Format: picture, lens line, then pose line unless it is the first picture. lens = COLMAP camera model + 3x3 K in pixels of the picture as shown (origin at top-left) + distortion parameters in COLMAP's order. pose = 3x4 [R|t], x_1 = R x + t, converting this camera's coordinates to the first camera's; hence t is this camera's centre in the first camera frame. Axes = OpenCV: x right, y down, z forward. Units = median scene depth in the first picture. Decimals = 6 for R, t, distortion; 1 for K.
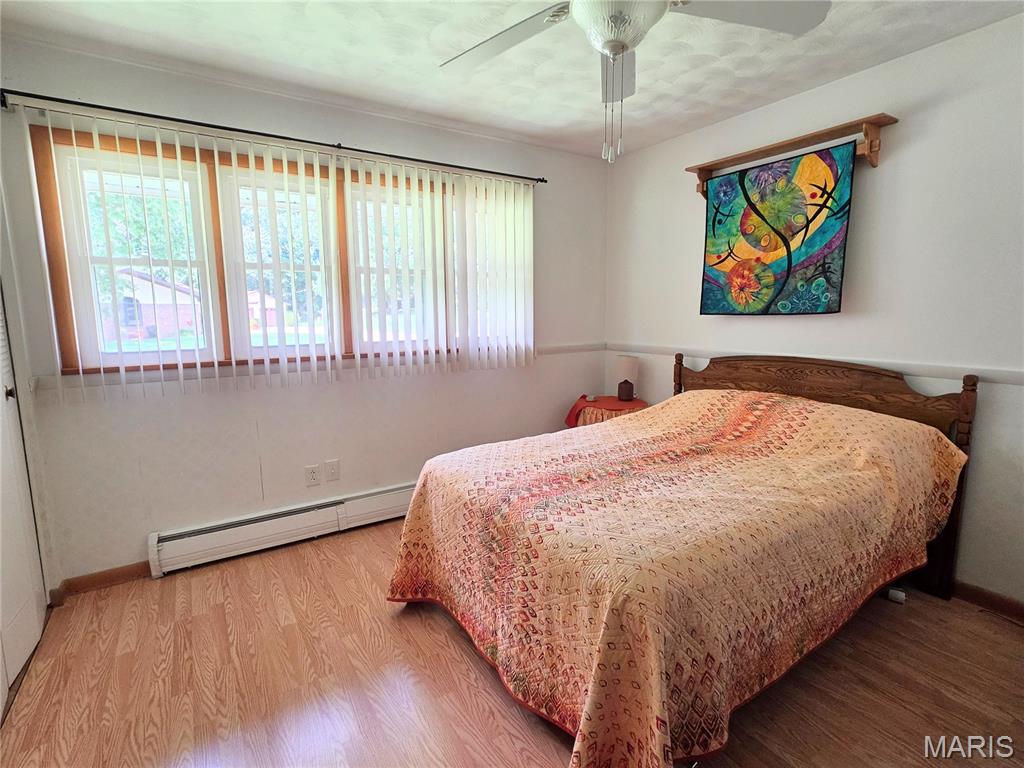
lens RADIAL K [[504.3, 0, 512.0], [0, 504.3, 384.0], [0, 0, 1]] dist [0.000486, 0.000268]
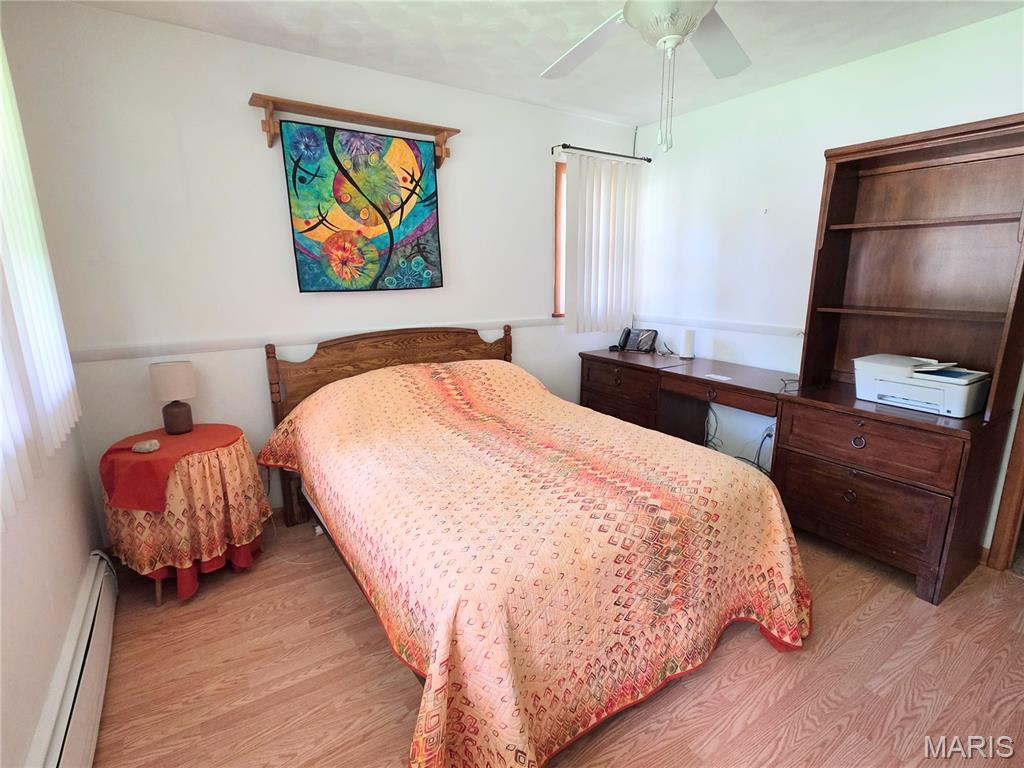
lens RADIAL K [[504.3, 0, 512.0], [0, 504.3, 384.0], [0, 0, 1]] dist [0.000486, 0.000268]
pose [[-0.021988, -0.208447, 0.977787, -0.531959], [0.148095, 0.966554, 0.209382, -0.131290], [-0.988729, 0.149409, 0.009617, 0.774714]]
